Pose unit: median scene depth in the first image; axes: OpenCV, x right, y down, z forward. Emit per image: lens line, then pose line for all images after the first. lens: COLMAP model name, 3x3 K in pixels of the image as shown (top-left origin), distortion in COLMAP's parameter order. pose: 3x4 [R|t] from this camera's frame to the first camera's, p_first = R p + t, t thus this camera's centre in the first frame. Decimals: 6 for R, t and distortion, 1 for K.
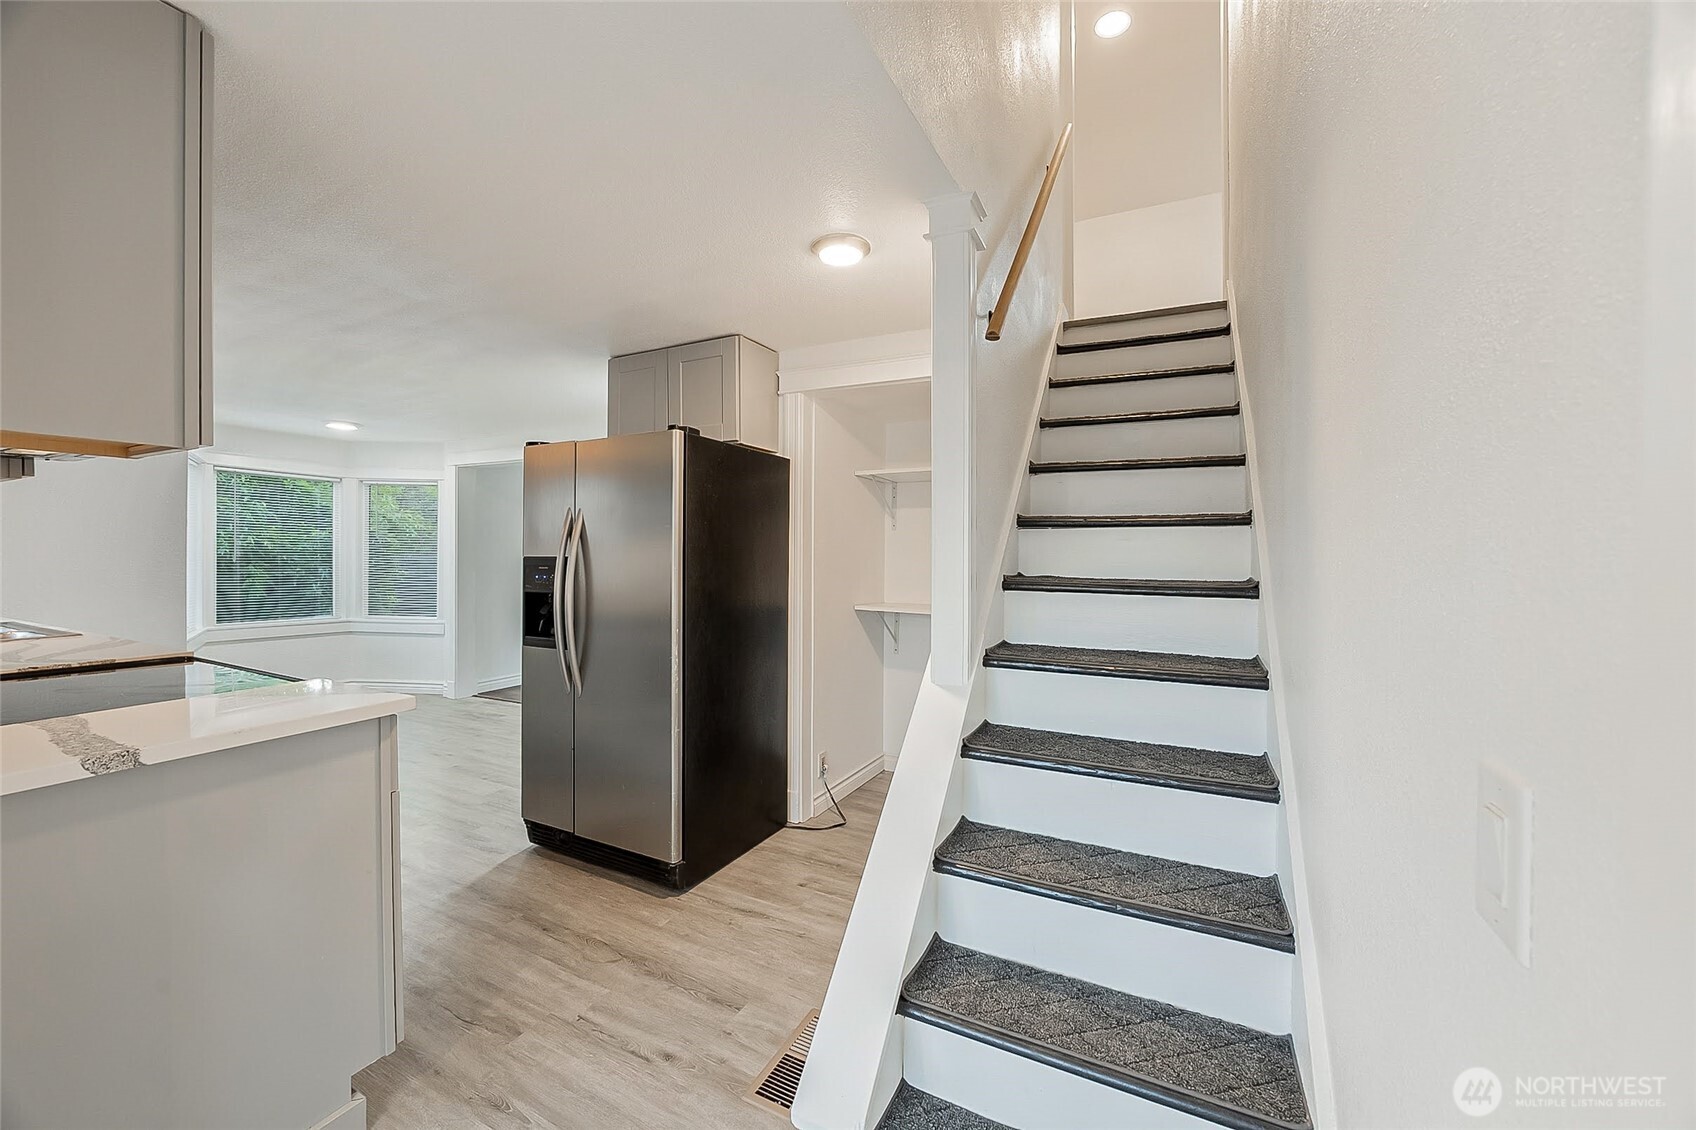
lens RADIAL K [[660.6, 0, 846.0], [0, 660.6, 558.6], [0, 0, 1]] dist [-0.030767, 0.010130]
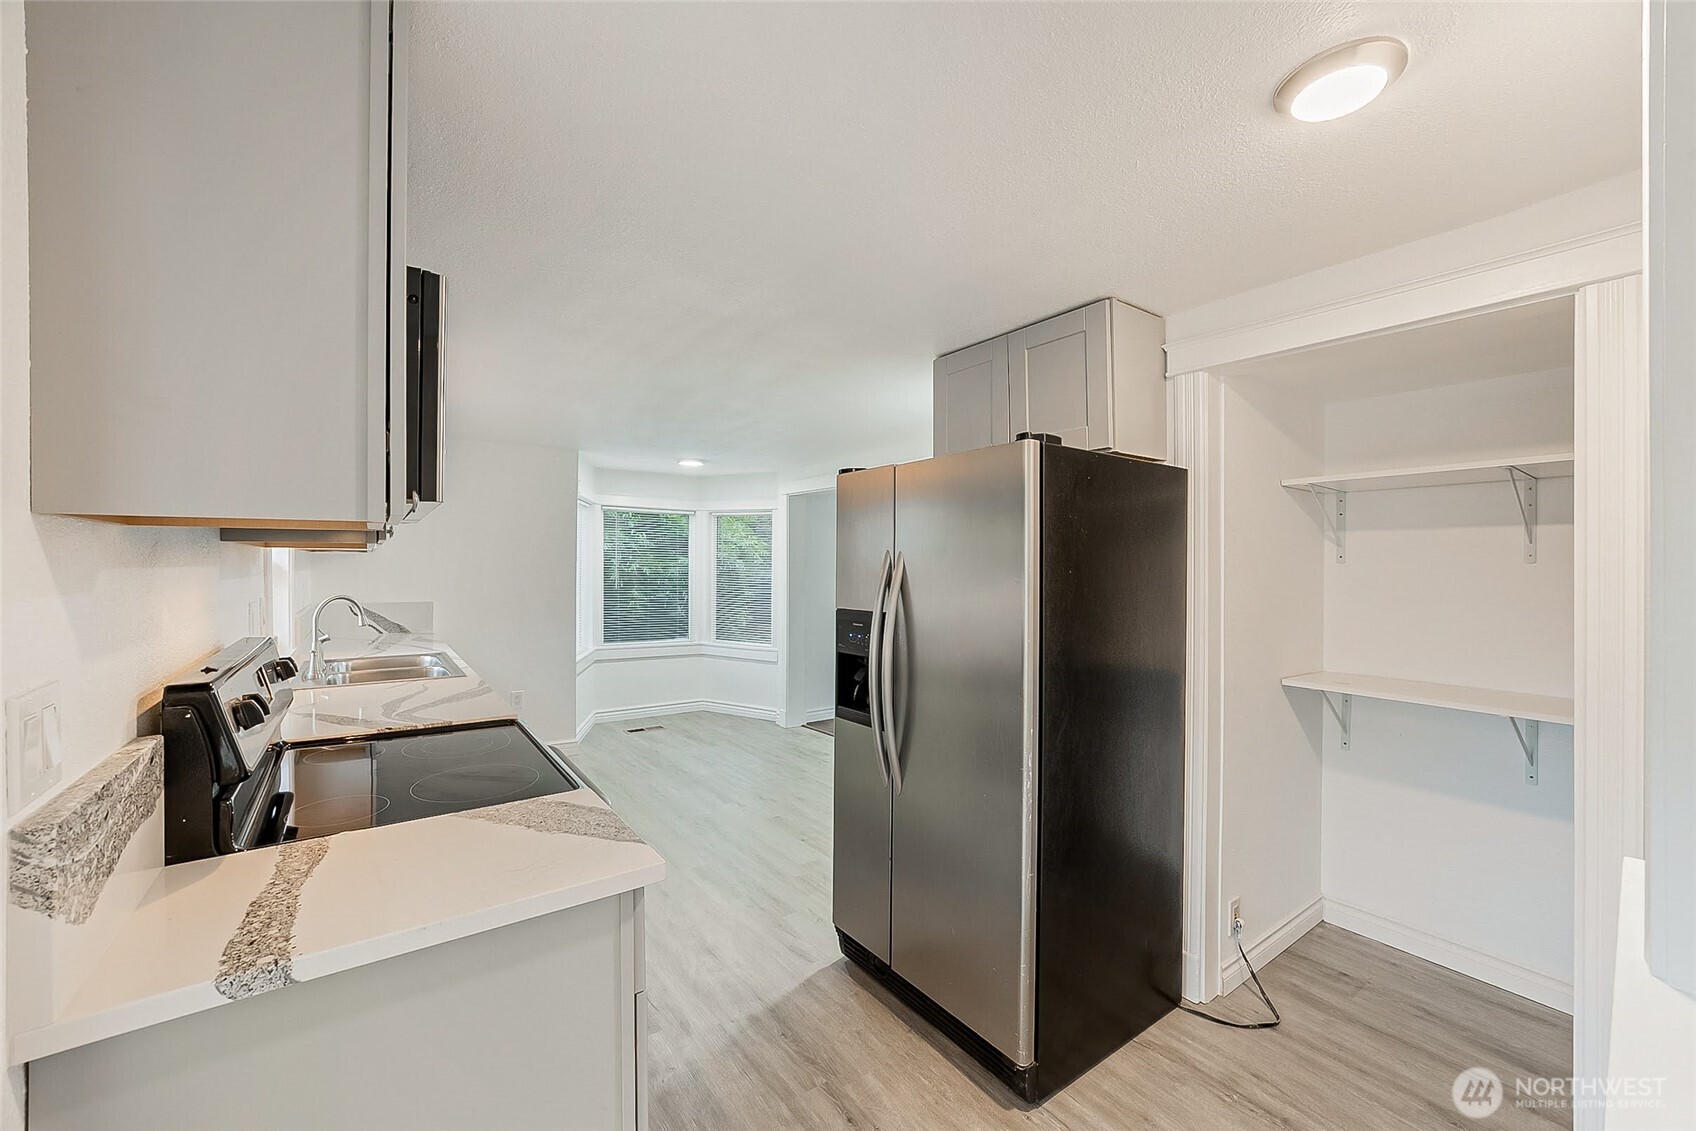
lens RADIAL K [[660.6, 0, 846.0], [0, 660.6, 559.1], [0, 0, 1]] dist [-0.030767, 0.010130]
pose [[0.888136, -0.003960, -0.459564, -0.093614], [-0.002796, 0.999898, -0.014019, -0.050315], [0.459573, 0.013736, 0.888034, 0.252388]]
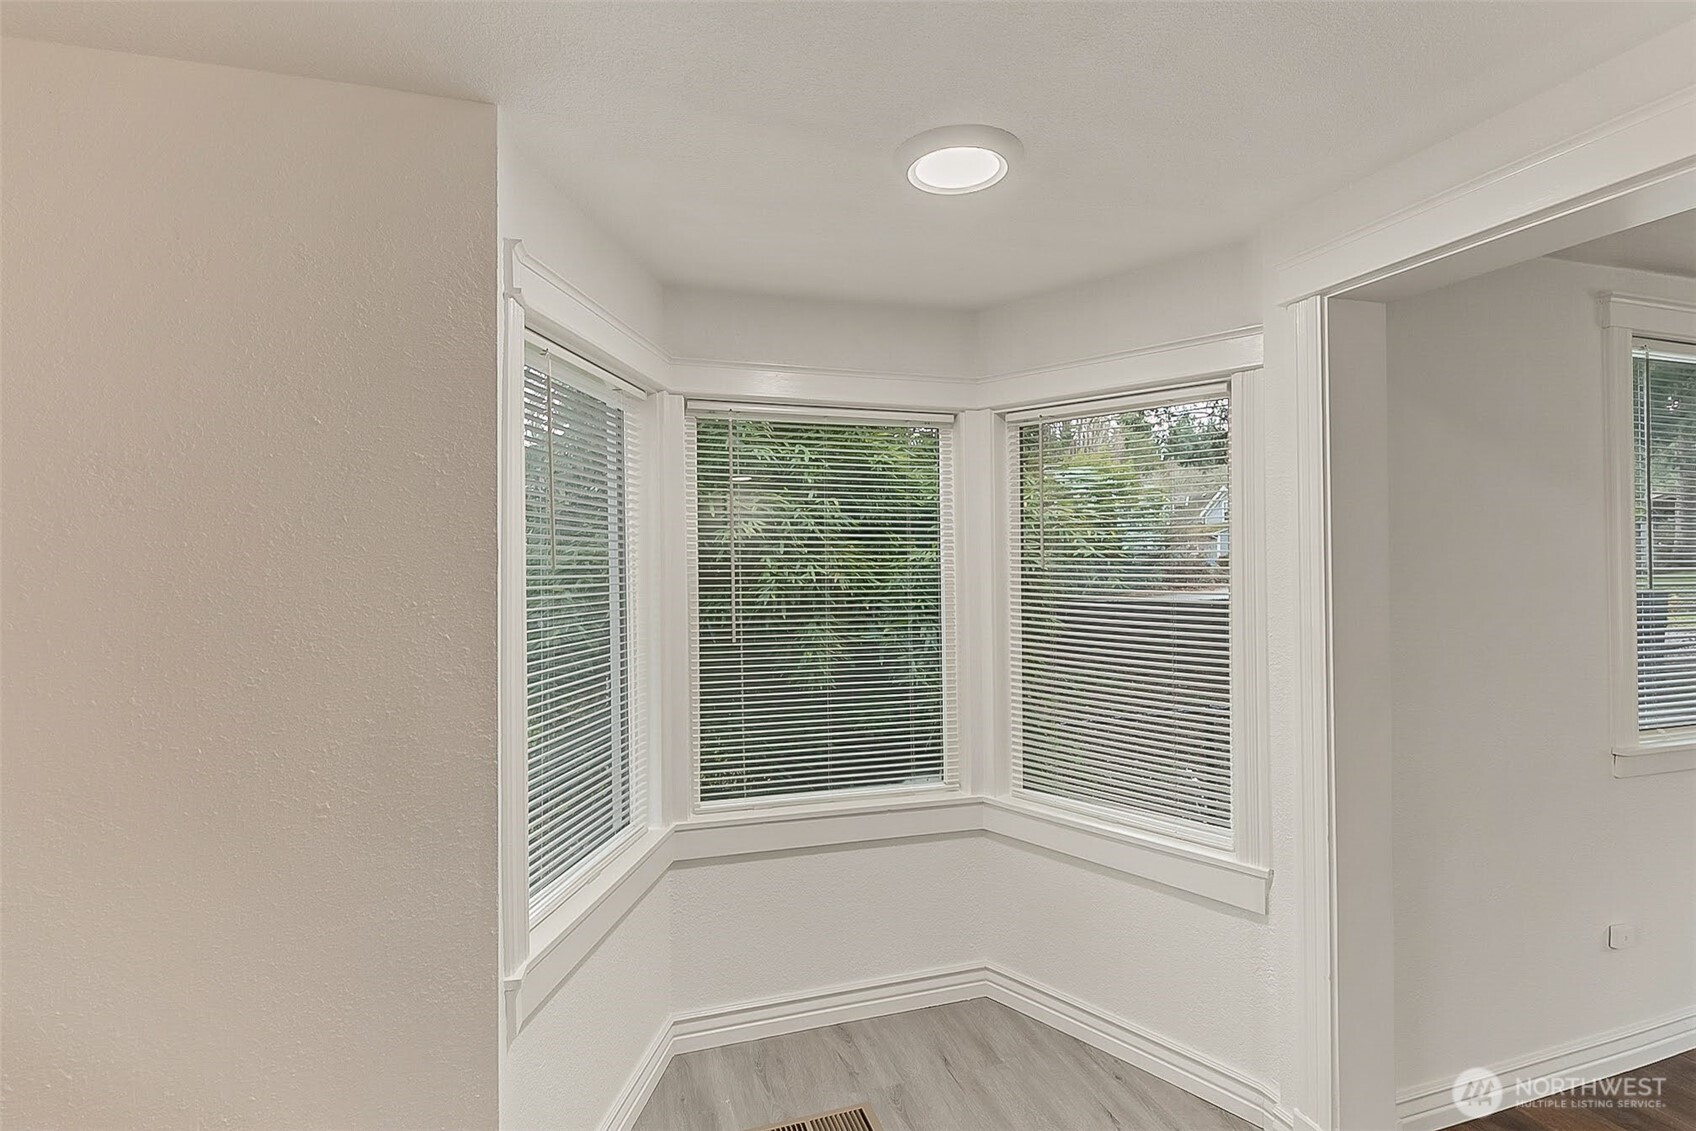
lens RADIAL K [[678.9, 0, 834.4], [0, 678.9, 548.0], [0, 0, 1]] dist [0.008541, -0.008180]
pose [[0.669063, -0.019811, -0.742942, -0.909817], [0.006524, 0.999763, -0.020784, -0.066829], [0.743177, 0.009059, 0.669033, 1.169378]]
